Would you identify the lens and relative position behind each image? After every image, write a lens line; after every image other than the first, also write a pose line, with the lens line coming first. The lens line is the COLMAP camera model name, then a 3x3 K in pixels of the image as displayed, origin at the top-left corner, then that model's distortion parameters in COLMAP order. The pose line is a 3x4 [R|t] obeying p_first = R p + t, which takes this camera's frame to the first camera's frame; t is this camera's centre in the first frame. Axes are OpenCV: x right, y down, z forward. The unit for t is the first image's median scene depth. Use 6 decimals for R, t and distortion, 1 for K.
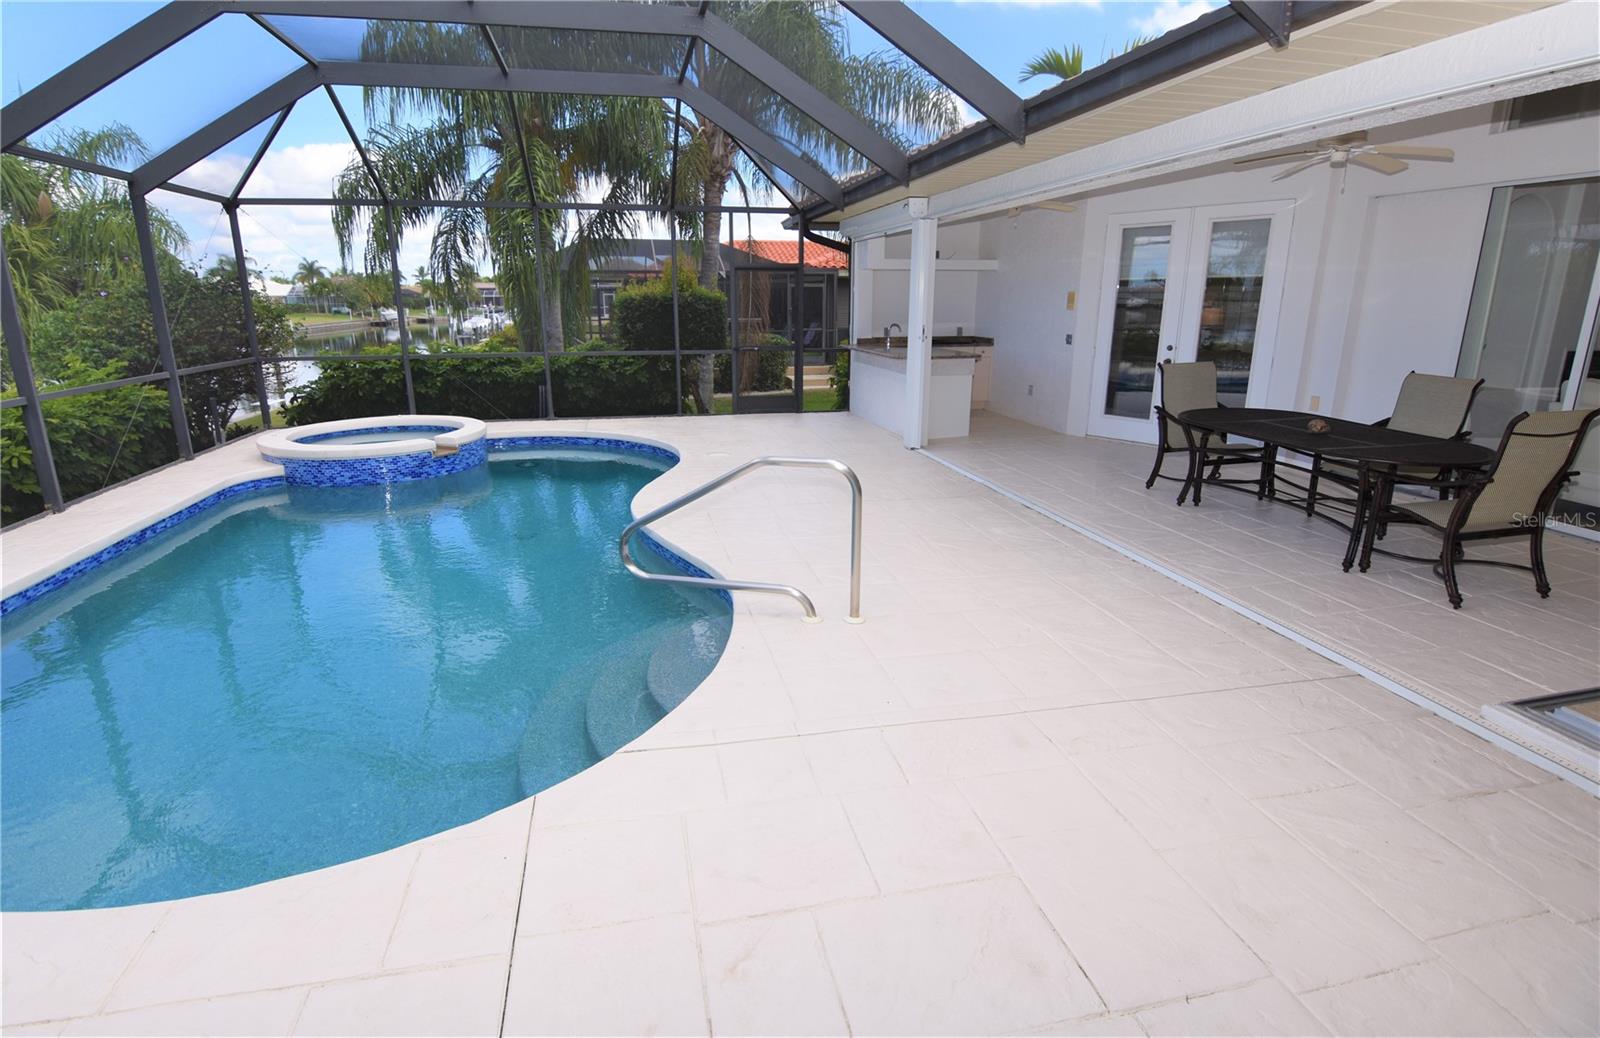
lens RADIAL K [[778.6, 0, 794.5], [0, 778.6, 487.4], [0, 0, 1]] dist [-0.004265, -0.000628]
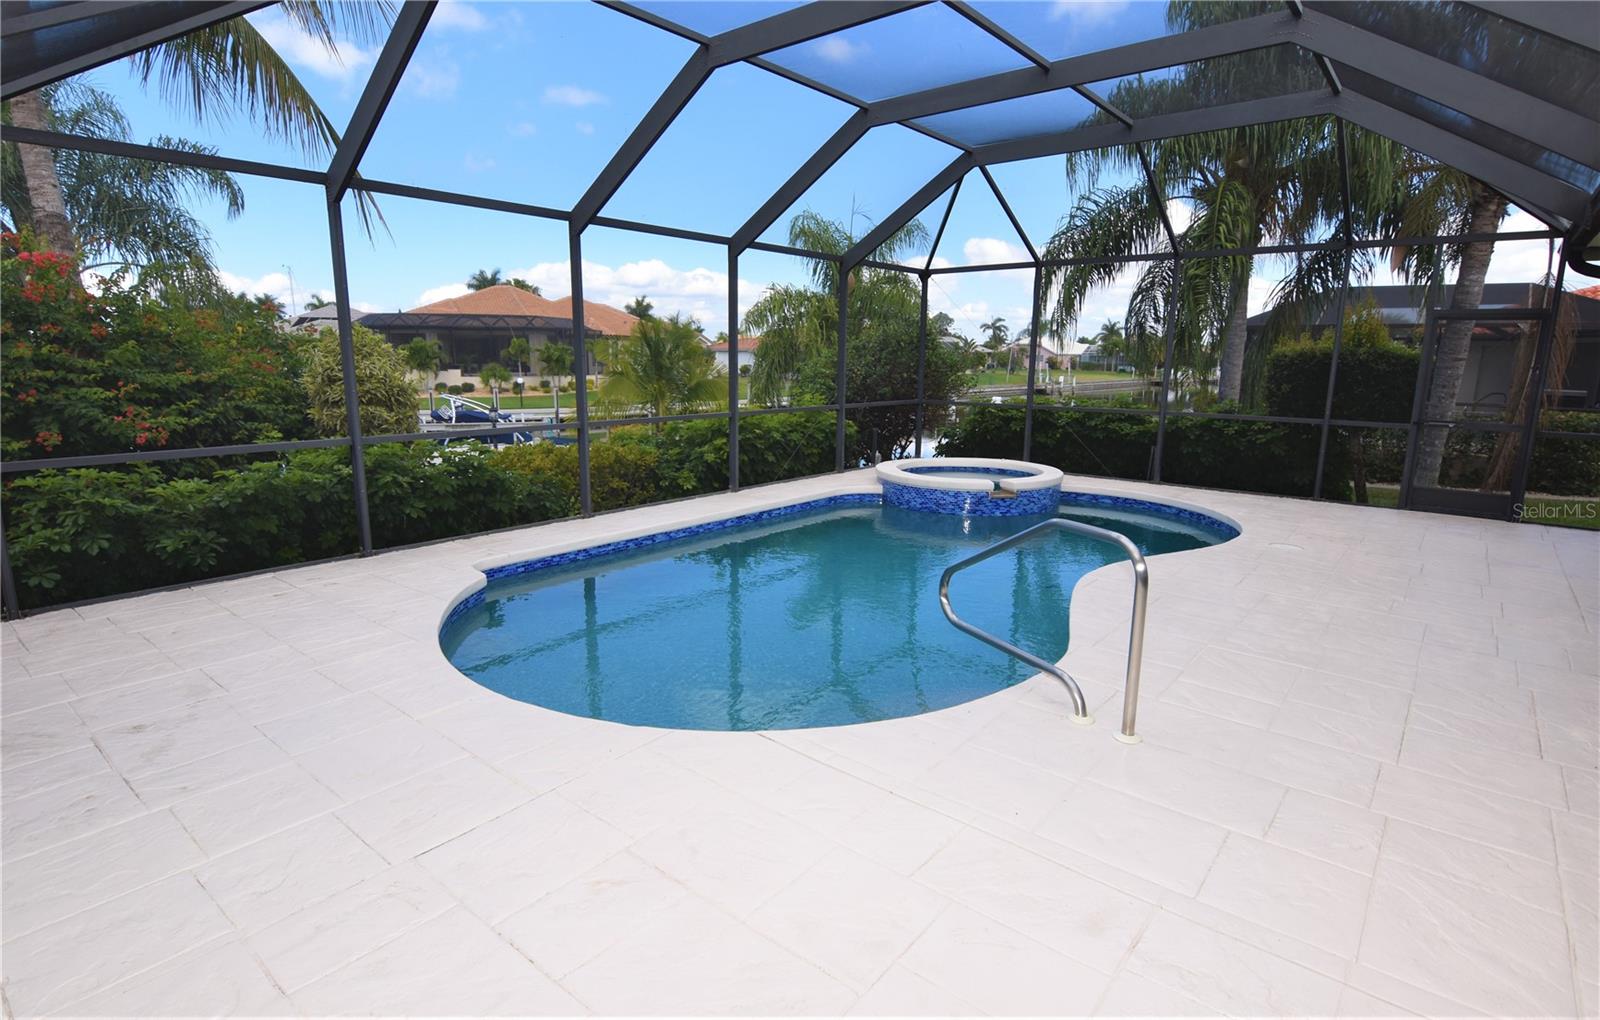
lens RADIAL K [[822.8, 0, 802.8], [0, 822.8, 515.4], [0, 0, 1]] dist [-0.020847, -0.000958]
pose [[0.616756, 0.158806, -0.770969, 0.201897], [-0.197115, 0.979390, 0.044050, -0.011254], [0.762075, 0.124802, 0.635348, 0.074180]]
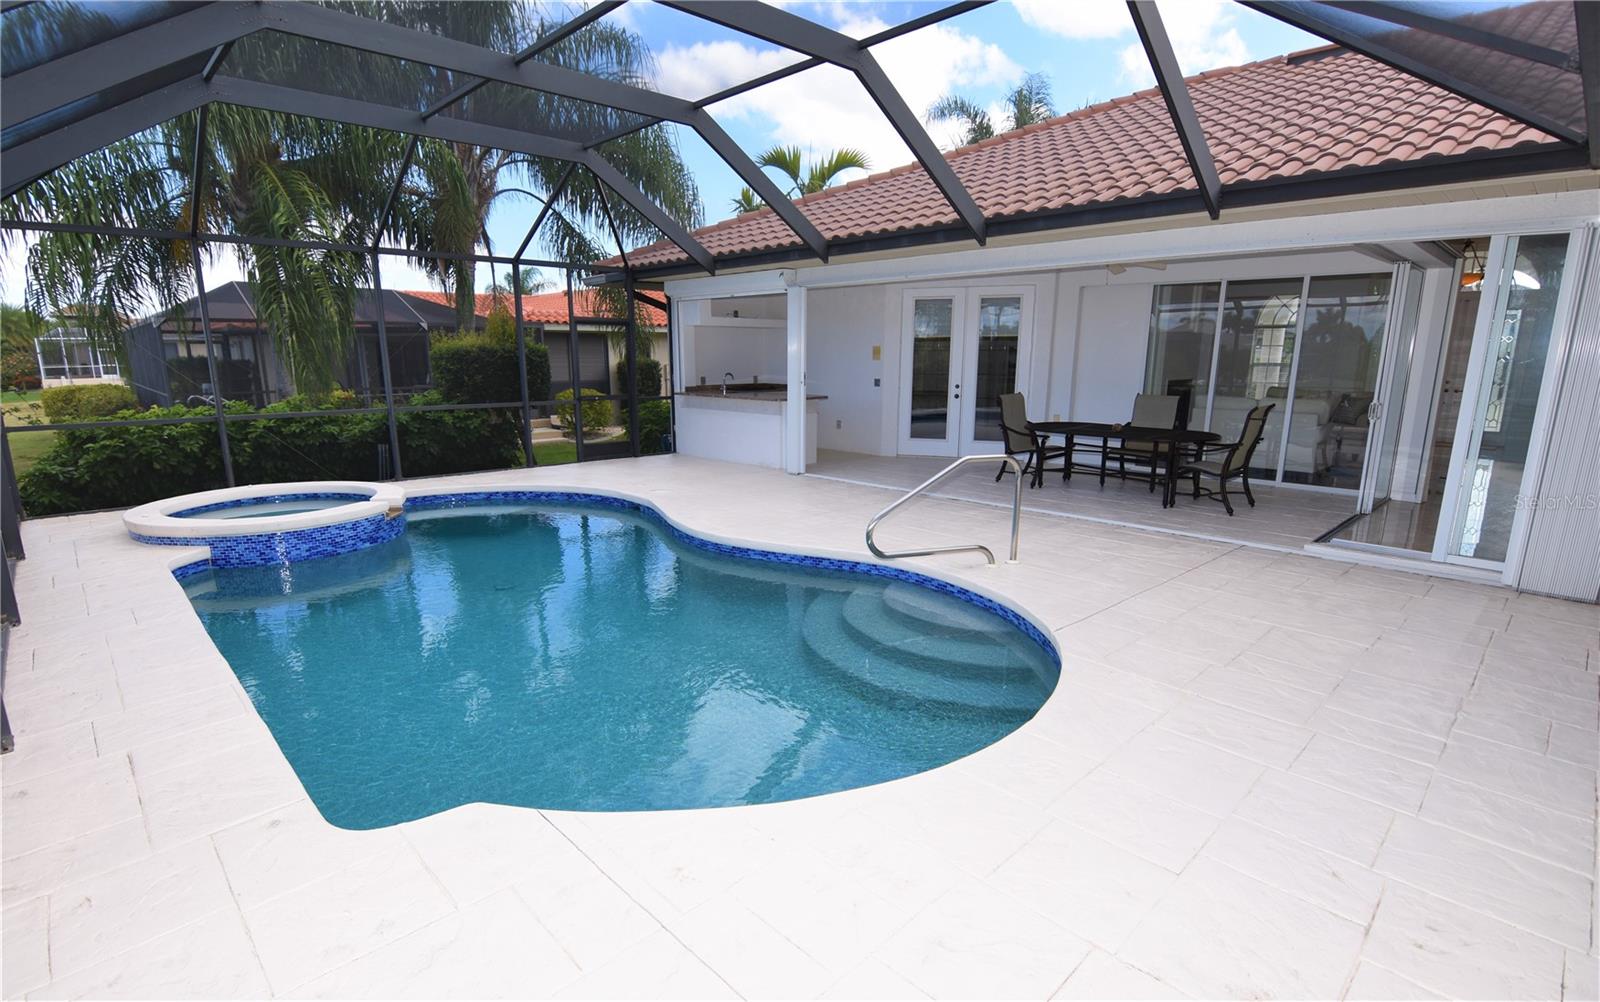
lens RADIAL K [[789.8, 0, 800.0], [0, 789.8, 501.0], [0, 0, 1]] dist [0.036938, -0.000235]
pose [[0.856539, -0.096009, 0.507073, -0.422496], [0.121988, 0.992365, -0.018166, 0.013158], [-0.501457, 0.077417, 0.861712, -0.054154]]
